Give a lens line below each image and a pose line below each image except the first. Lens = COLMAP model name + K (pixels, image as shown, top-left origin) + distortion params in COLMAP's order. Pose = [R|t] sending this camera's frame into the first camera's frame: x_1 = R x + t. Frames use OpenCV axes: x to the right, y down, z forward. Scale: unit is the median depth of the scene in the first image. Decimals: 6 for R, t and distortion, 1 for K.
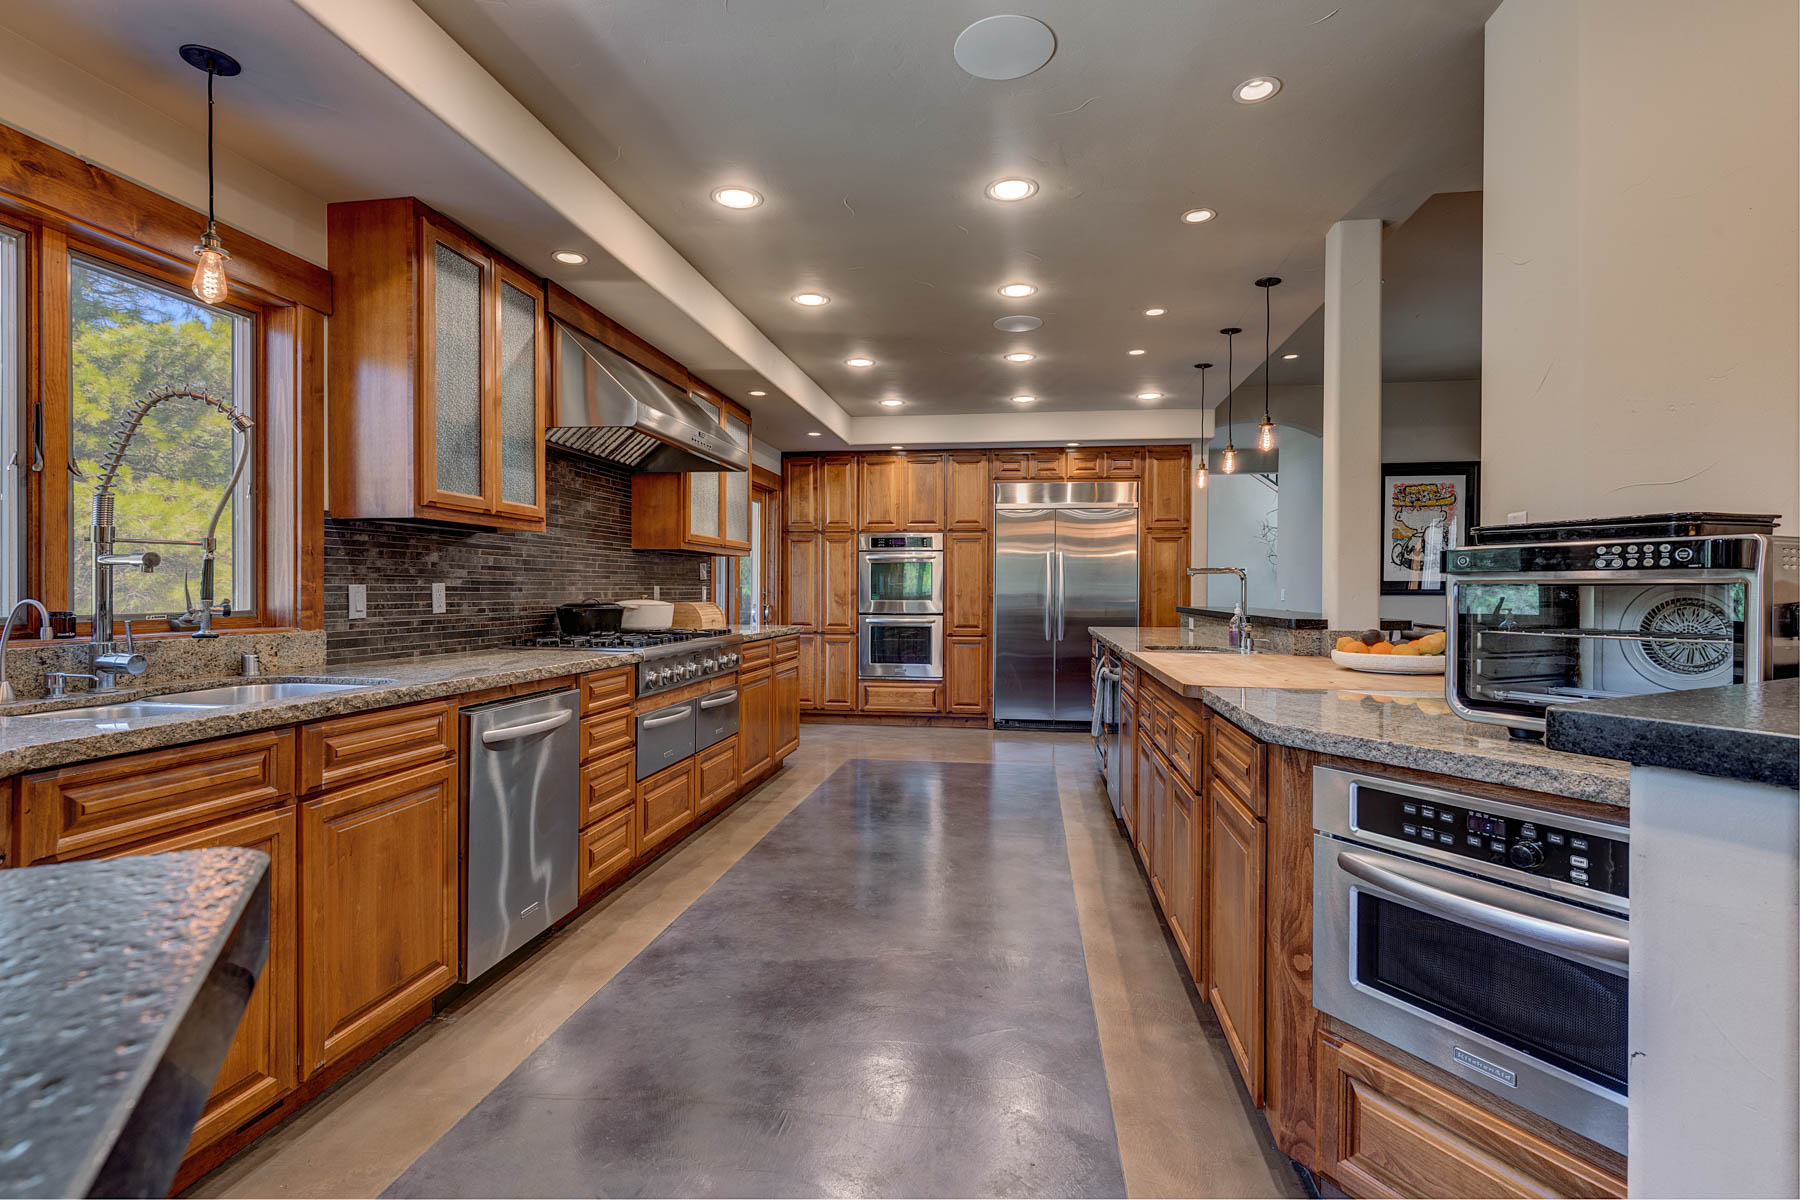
lens RADIAL K [[869.8, 0, 900.8], [0, 869.8, 599.8], [0, 0, 1]] dist [0.010183, -0.000098]
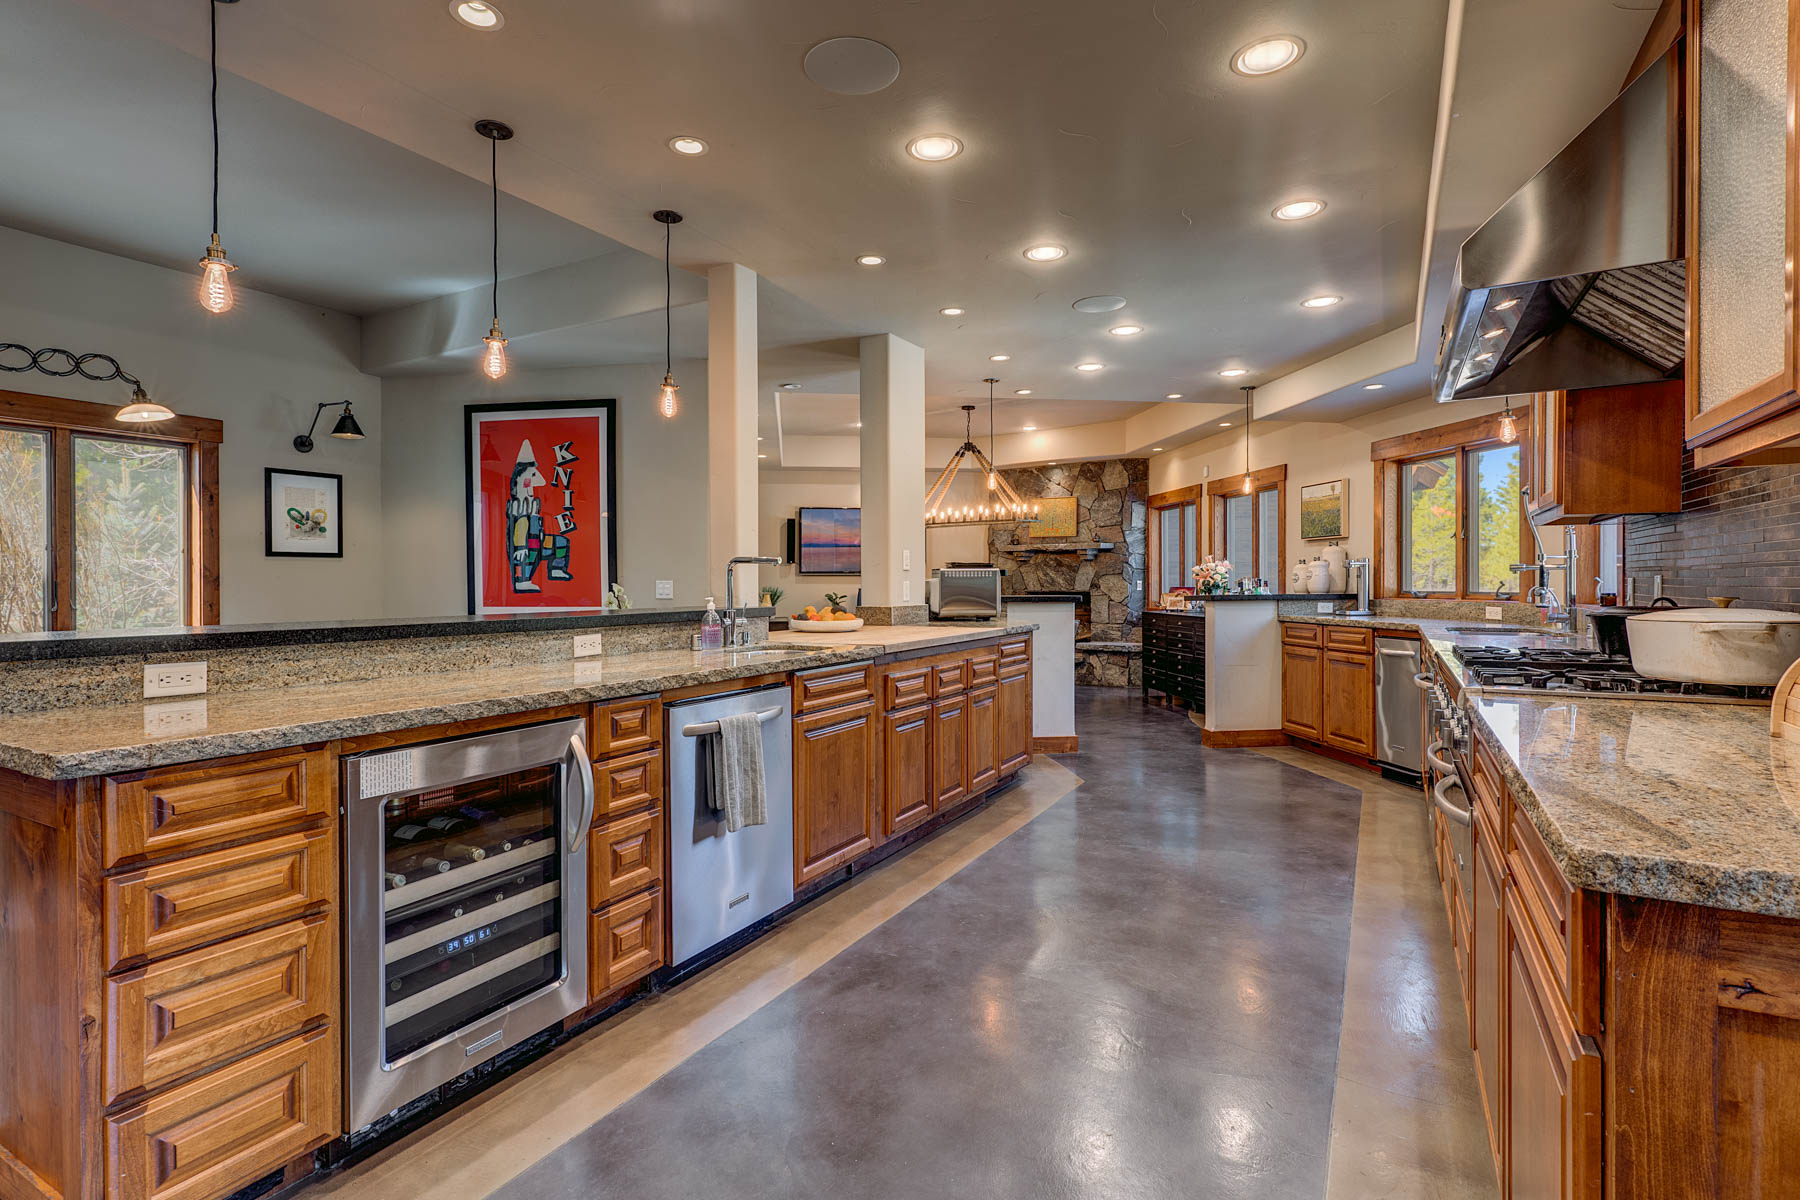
lens RADIAL K [[869.8, 0, 901.8], [0, 869.8, 590.3], [0, 0, 1]] dist [0.010183, -0.000098]
pose [[-0.939468, 0.015579, 0.342282, -0.089981], [0.021568, 0.999674, 0.013695, -0.032811], [-0.341957, 0.020248, -0.939497, 2.090635]]
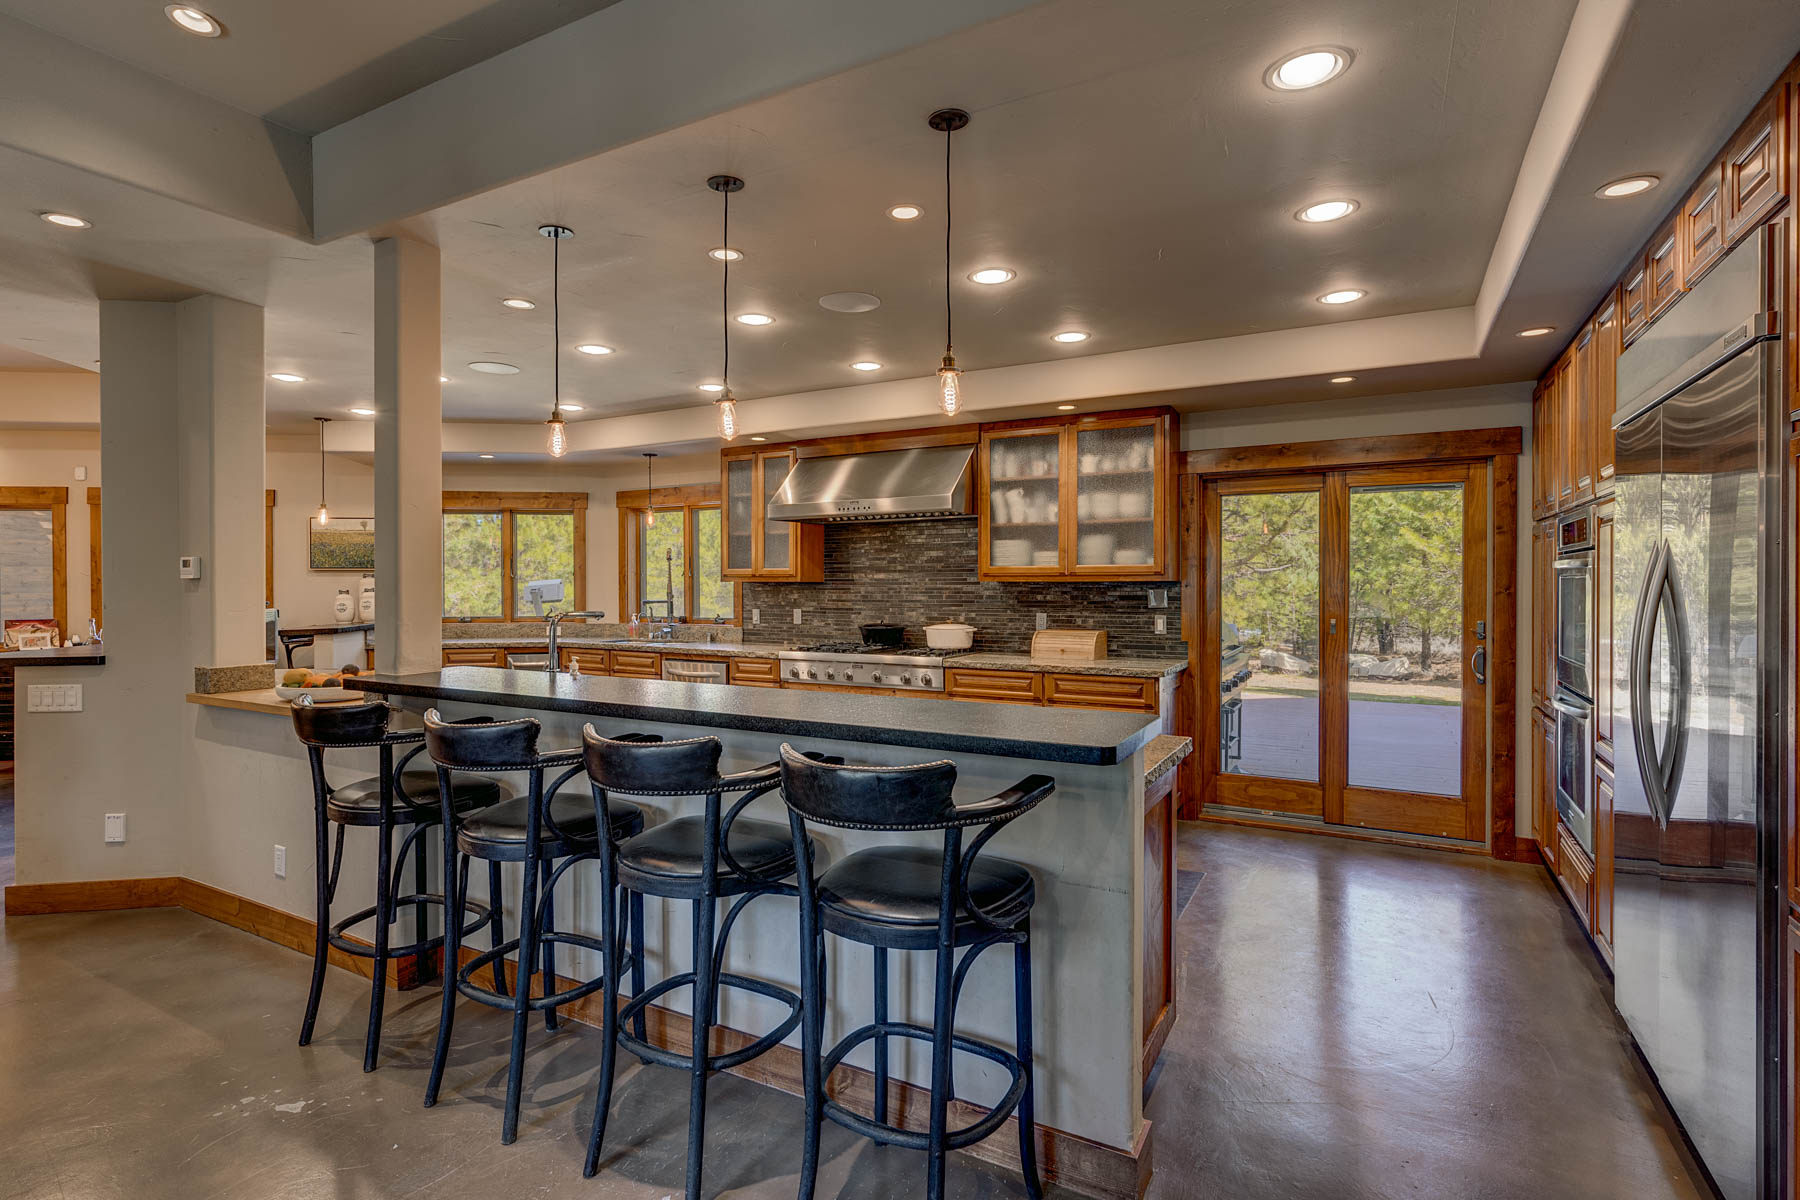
lens RADIAL K [[869.8, 0, 898.9], [0, 869.8, 589.8], [0, 0, 1]] dist [0.010183, -0.000098]
pose [[-0.338537, 0.024376, -0.940637, 1.250059], [-0.002132, 0.999642, 0.026672, -0.114772], [0.940951, 0.011035, -0.338364, 1.858308]]
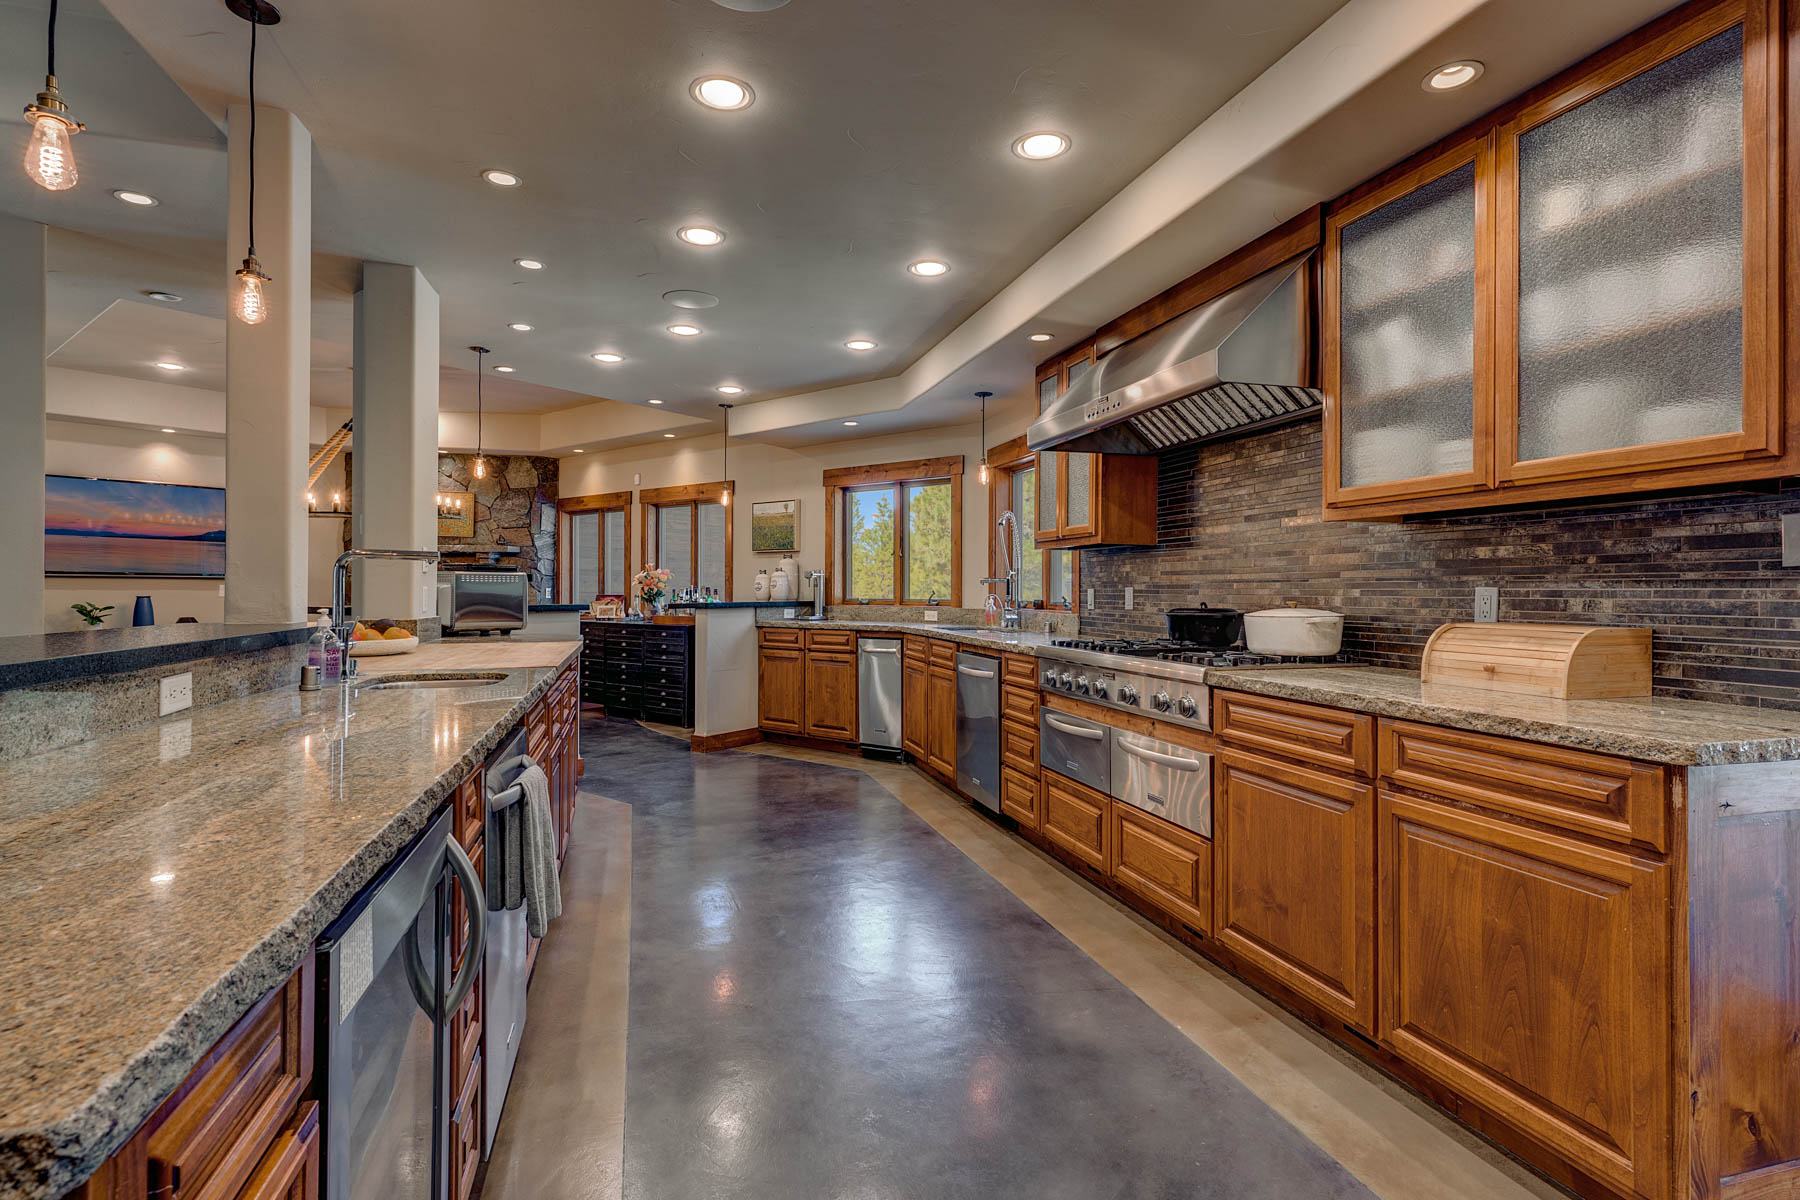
lens RADIAL K [[869.8, 0, 902.4], [0, 869.8, 585.5], [0, 0, 1]] dist [0.010183, -0.000098]
pose [[-0.902926, 0.010628, -0.429665, 0.352943], [0.006759, 0.999922, 0.010531, -0.037592], [0.429744, 0.006604, -0.902927, 2.015463]]
